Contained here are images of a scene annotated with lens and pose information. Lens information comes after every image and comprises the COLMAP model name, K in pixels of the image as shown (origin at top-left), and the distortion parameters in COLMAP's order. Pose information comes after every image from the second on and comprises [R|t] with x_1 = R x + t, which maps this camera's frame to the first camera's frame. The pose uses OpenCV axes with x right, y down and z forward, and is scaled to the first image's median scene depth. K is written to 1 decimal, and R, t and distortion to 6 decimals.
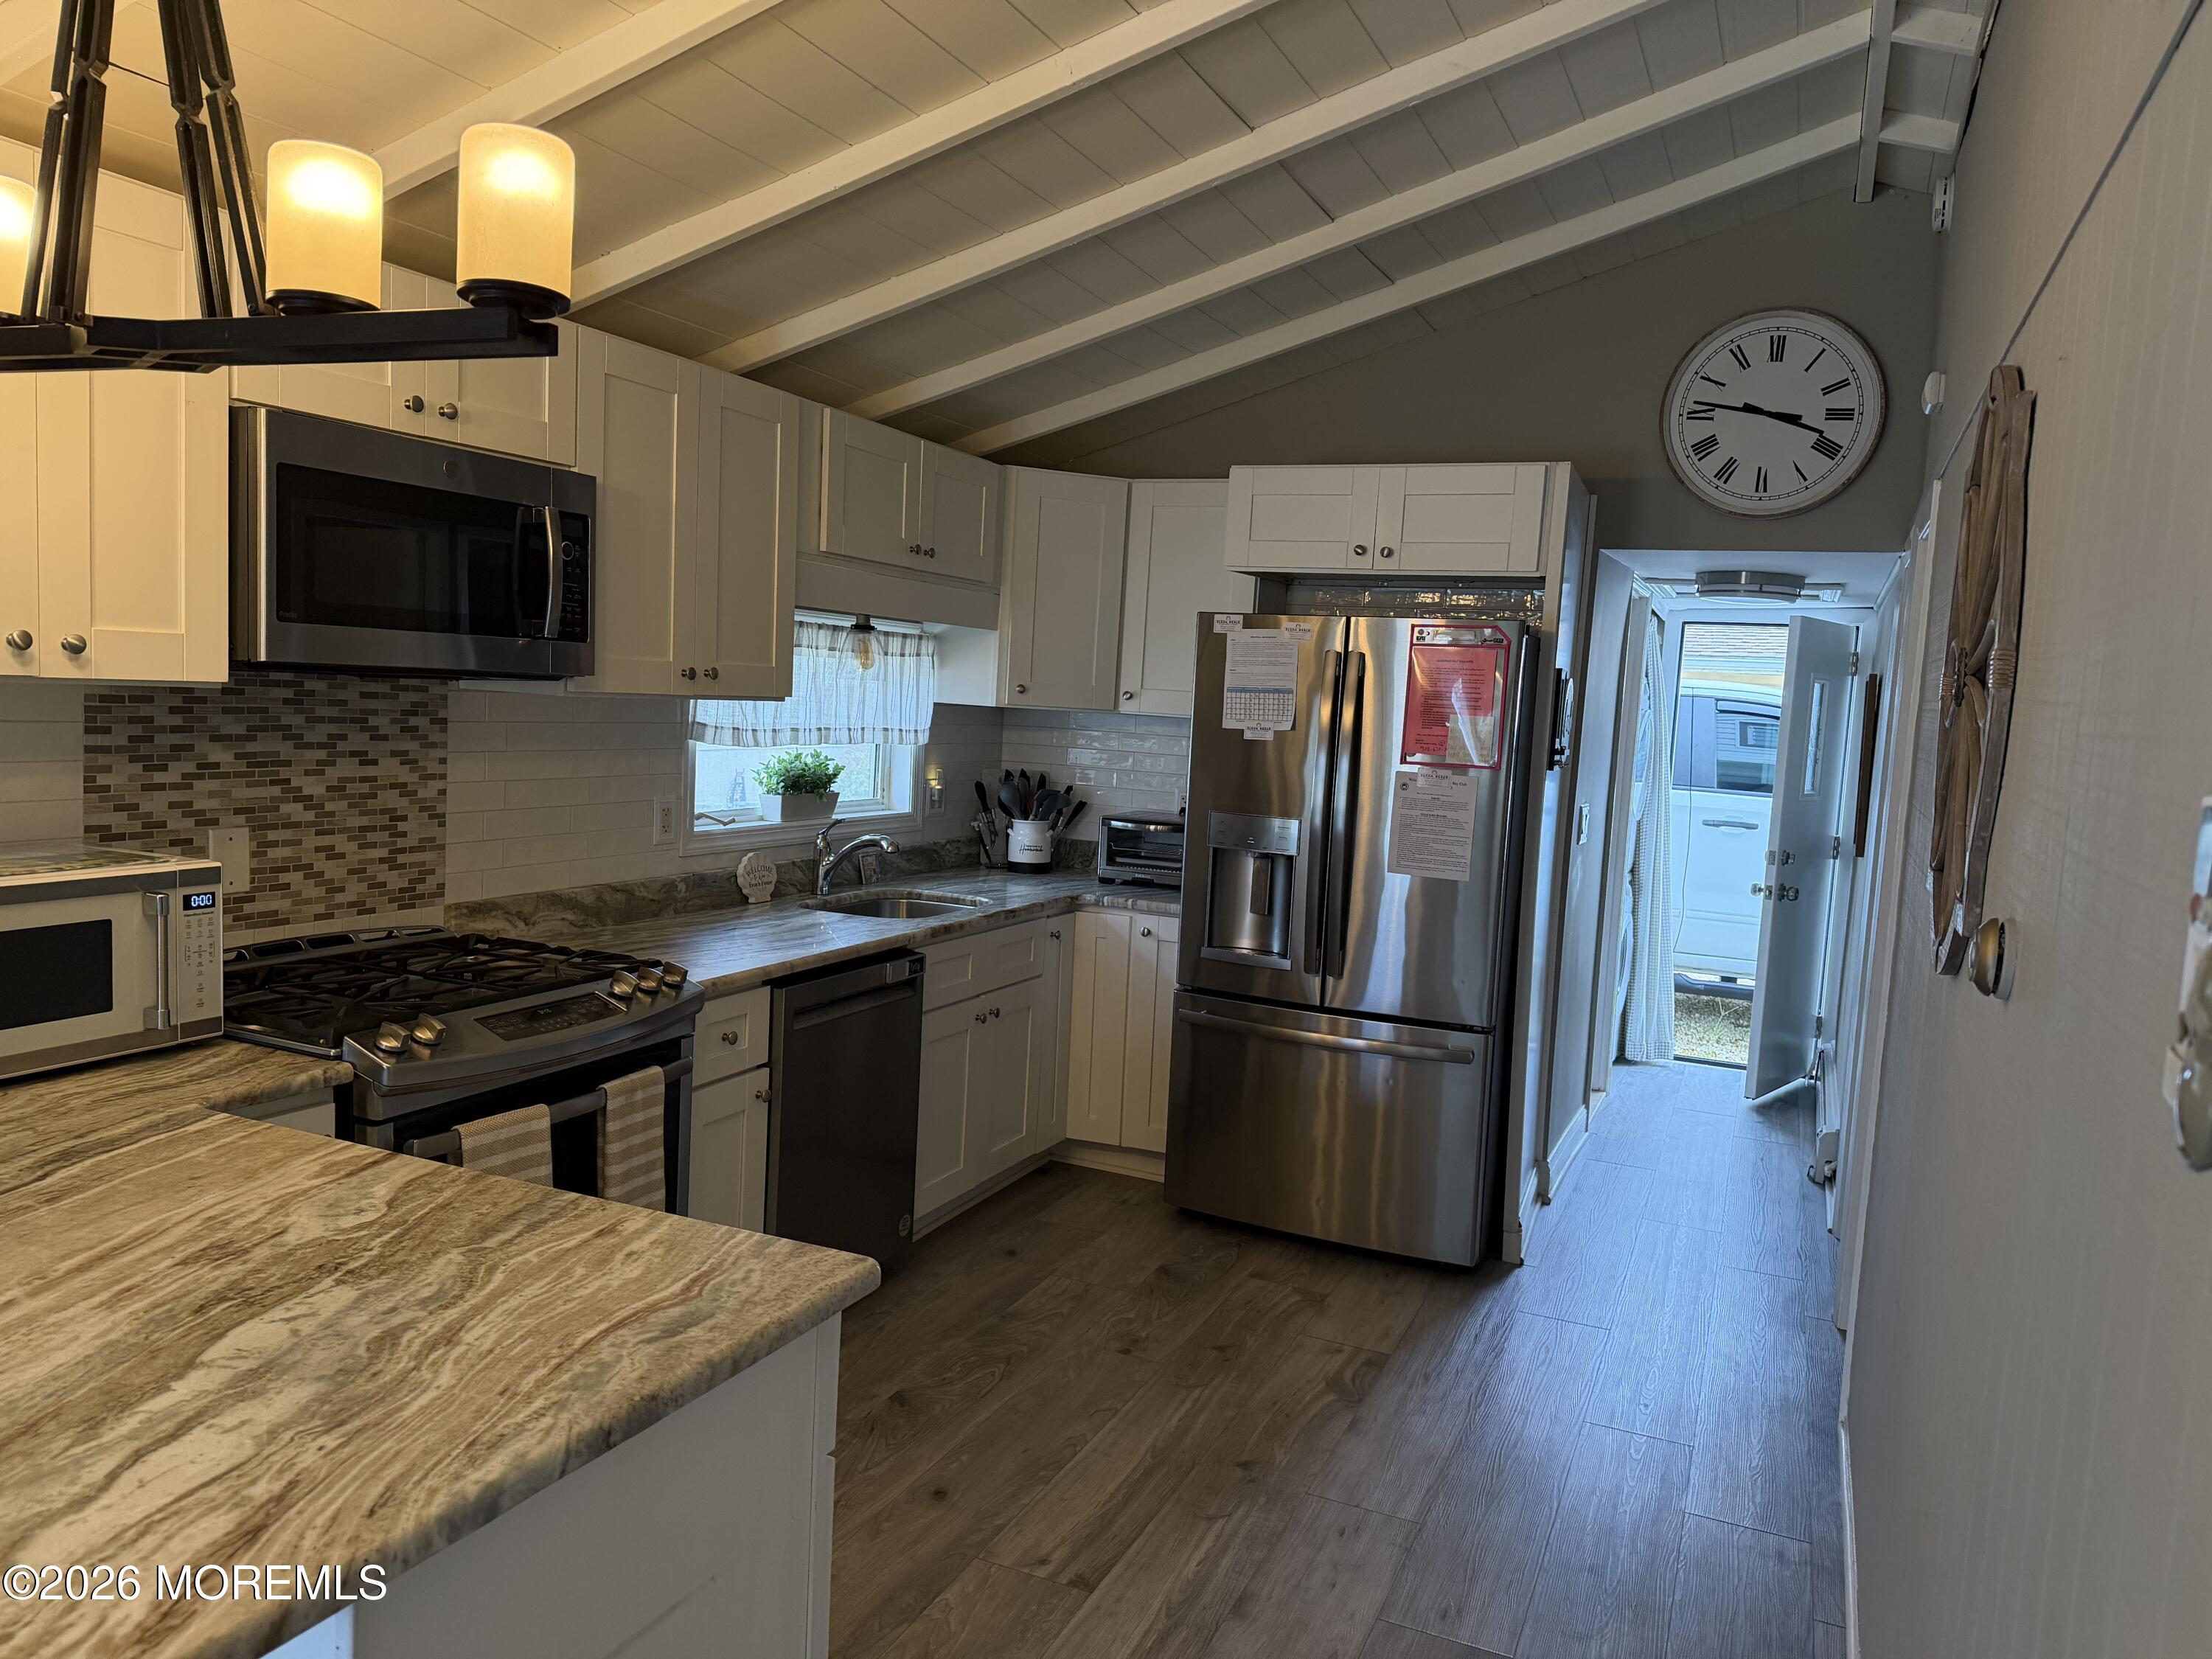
lens RADIAL K [[1544.7, 0, 1113.7], [0, 1544.7, 833.7], [0, 0, 1]] dist [0.031970, -0.030048]
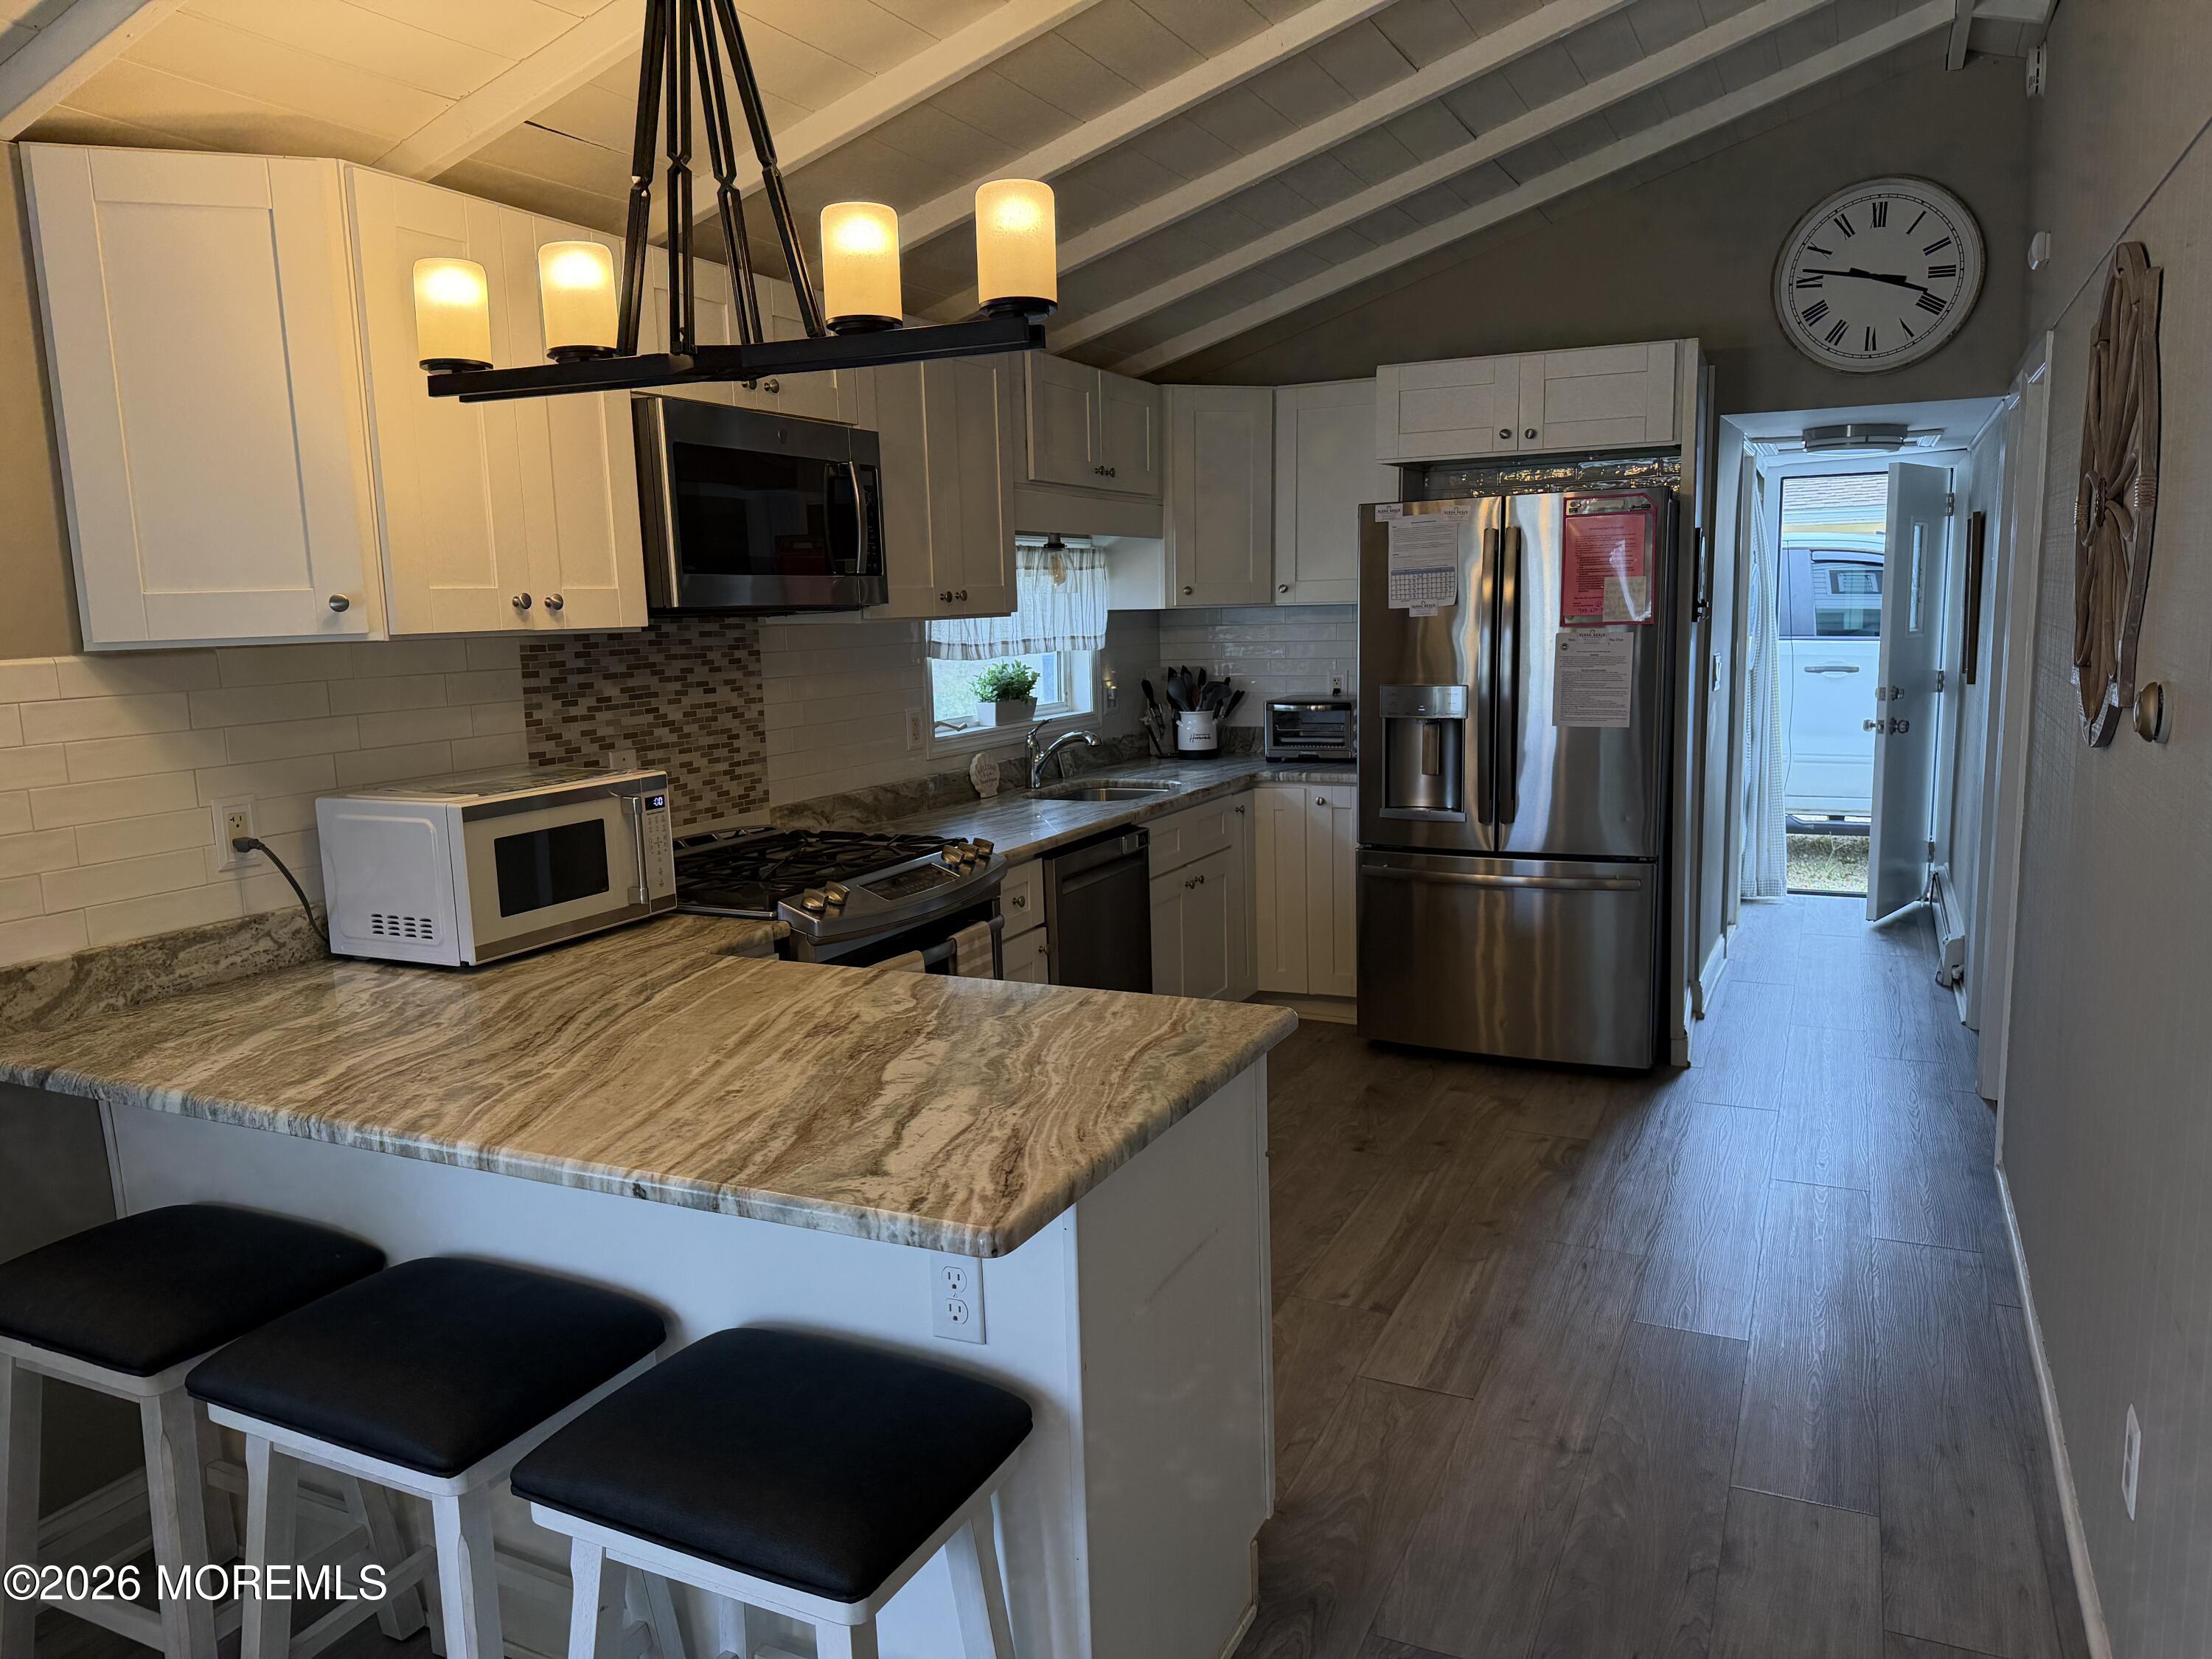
lens RADIAL K [[1521.7, 0, 1112.8], [0, 1521.7, 827.4], [0, 0, 1]] dist [0.173138, -0.302595]
pose [[0.996499, -0.074310, -0.038316, -0.128564], [0.076274, 0.995697, 0.052633, 0.019378], [0.034239, -0.055371, 0.997879, -0.169545]]
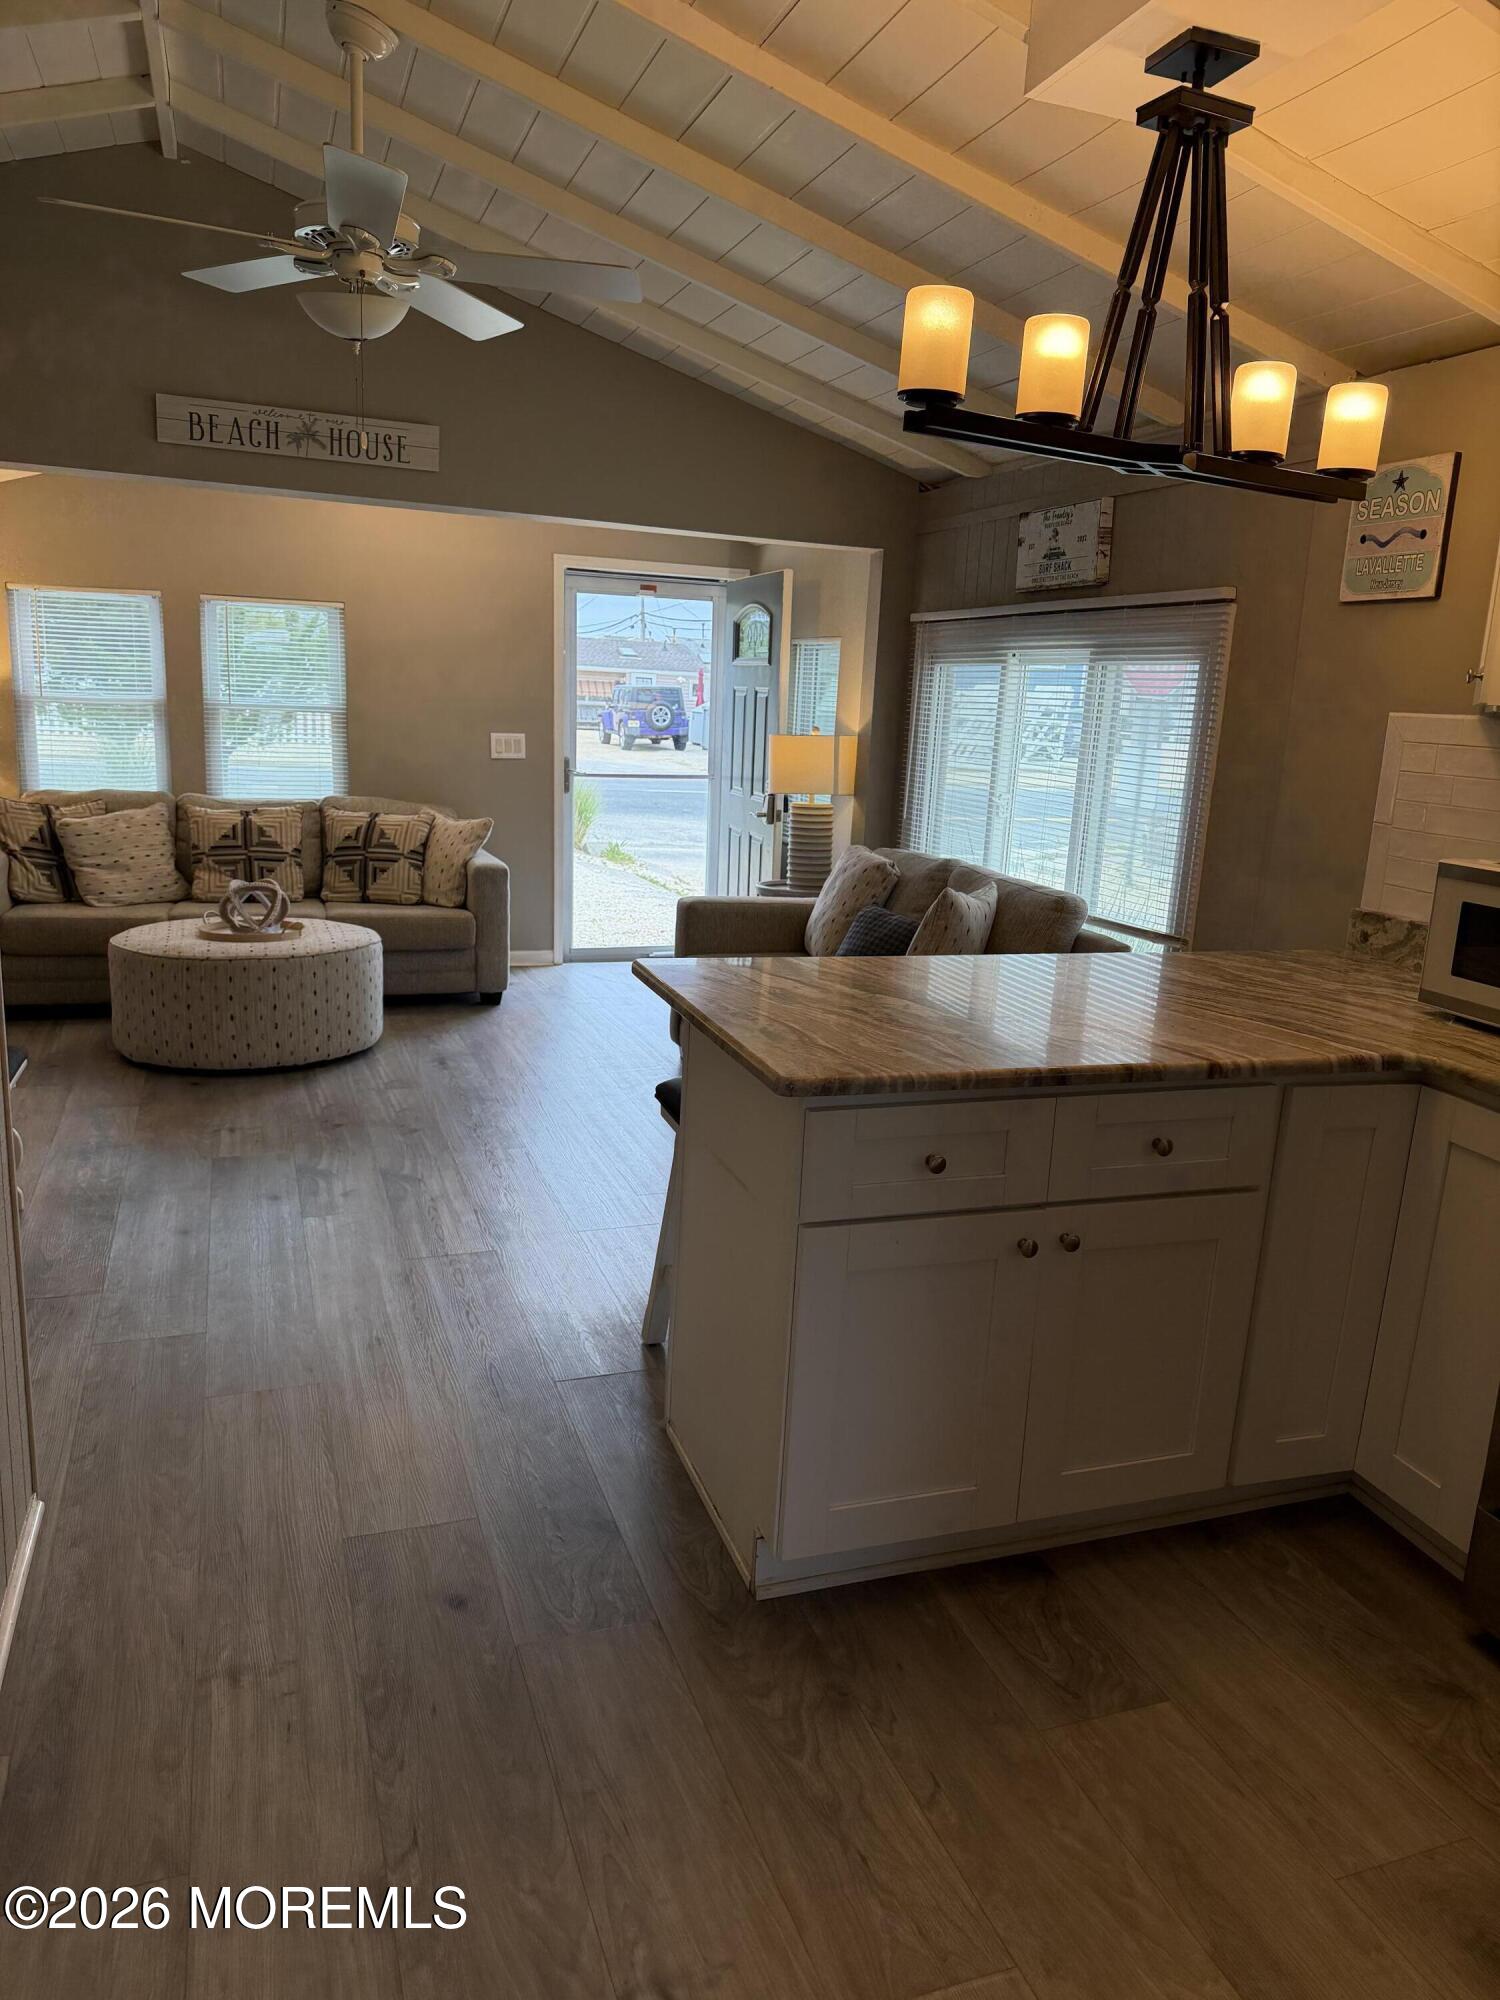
lens RADIAL K [[1375.9, 0, 769.0], [0, 1375.9, 981.0], [0, 0, 1]] dist [0.173138, -0.302595]
pose [[-0.712899, 0.058896, -0.698789, 0.347758], [-0.150811, 0.960276, 0.234791, -0.039710], [0.684858, 0.272767, -0.675697, 0.914011]]
